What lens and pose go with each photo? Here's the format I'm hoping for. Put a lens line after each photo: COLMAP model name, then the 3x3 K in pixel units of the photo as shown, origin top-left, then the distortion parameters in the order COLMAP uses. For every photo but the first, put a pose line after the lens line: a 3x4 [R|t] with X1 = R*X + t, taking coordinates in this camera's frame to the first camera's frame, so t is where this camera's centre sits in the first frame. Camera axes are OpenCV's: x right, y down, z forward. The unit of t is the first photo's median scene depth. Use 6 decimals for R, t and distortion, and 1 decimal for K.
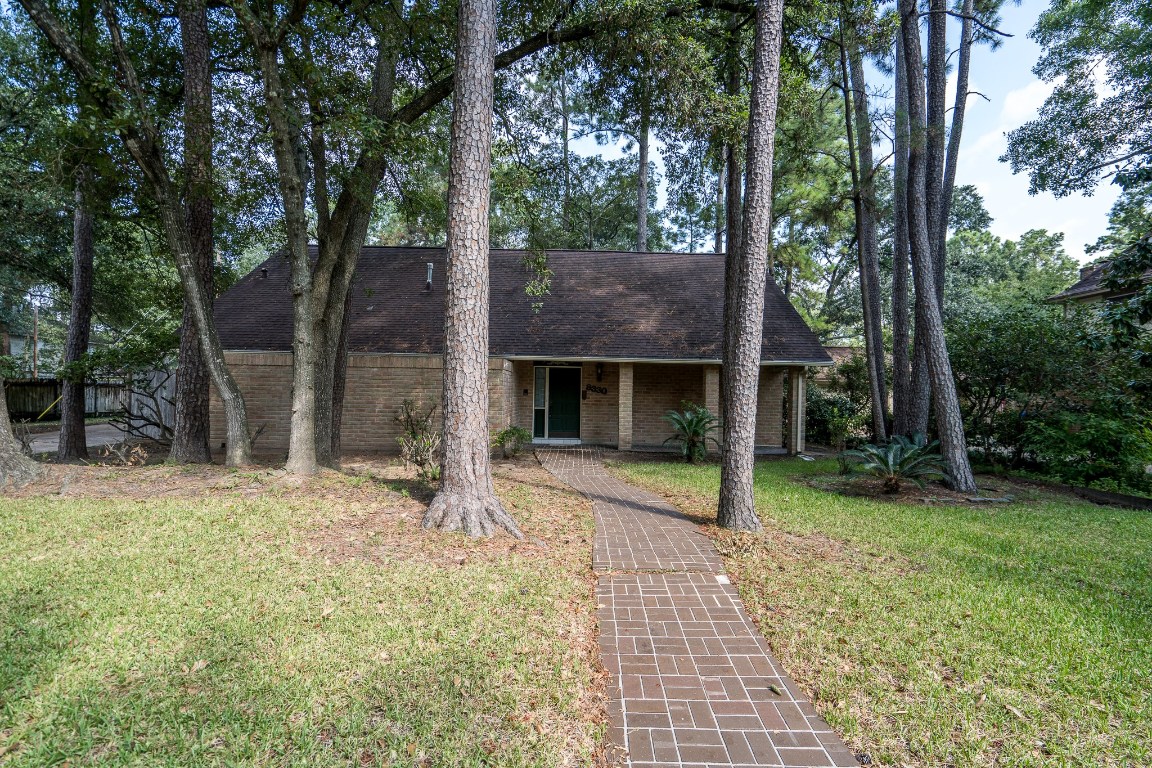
lens RADIAL K [[529.7, 0, 580.1], [0, 529.7, 384.5], [0, 0, 1]] dist [-0.003621, 0.000627]
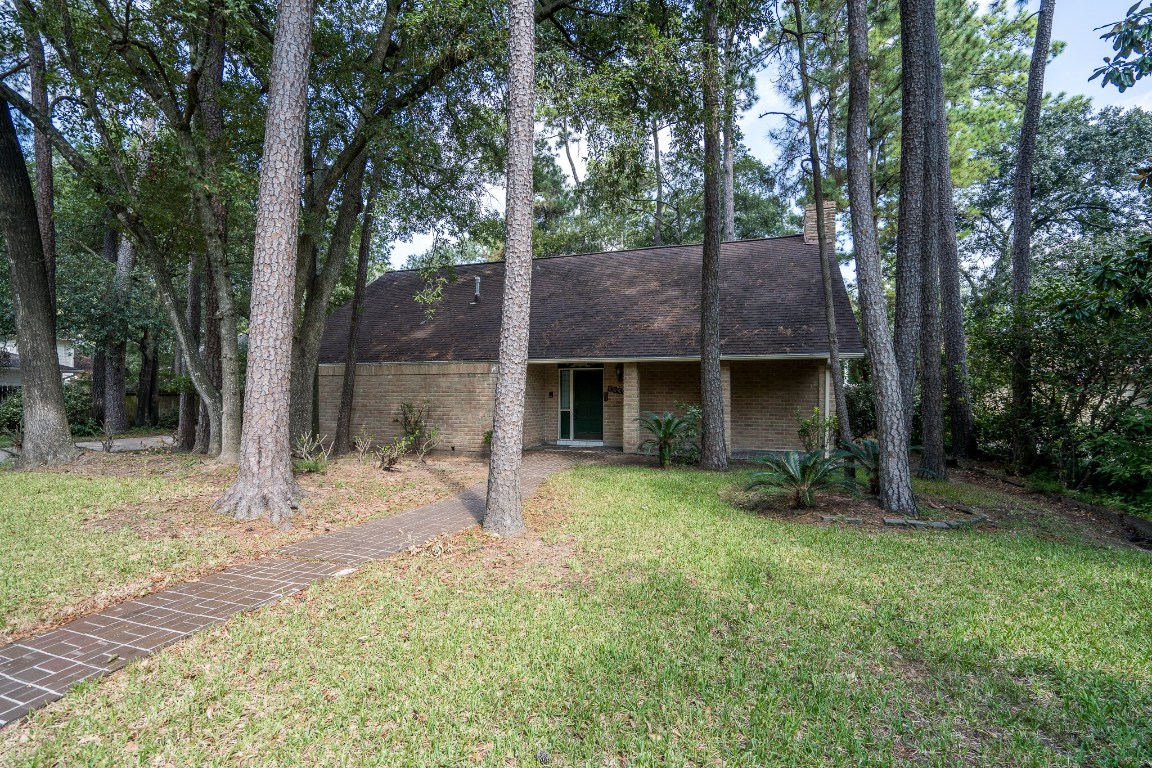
lens RADIAL K [[529.7, 0, 580.0], [0, 529.7, 384.8], [0, 0, 1]] dist [-0.003621, 0.000627]
pose [[0.940153, -0.022608, -0.340001, 0.330920], [0.020775, 0.999743, -0.009031, 0.006589], [0.340118, 0.001427, 0.940382, 0.056957]]
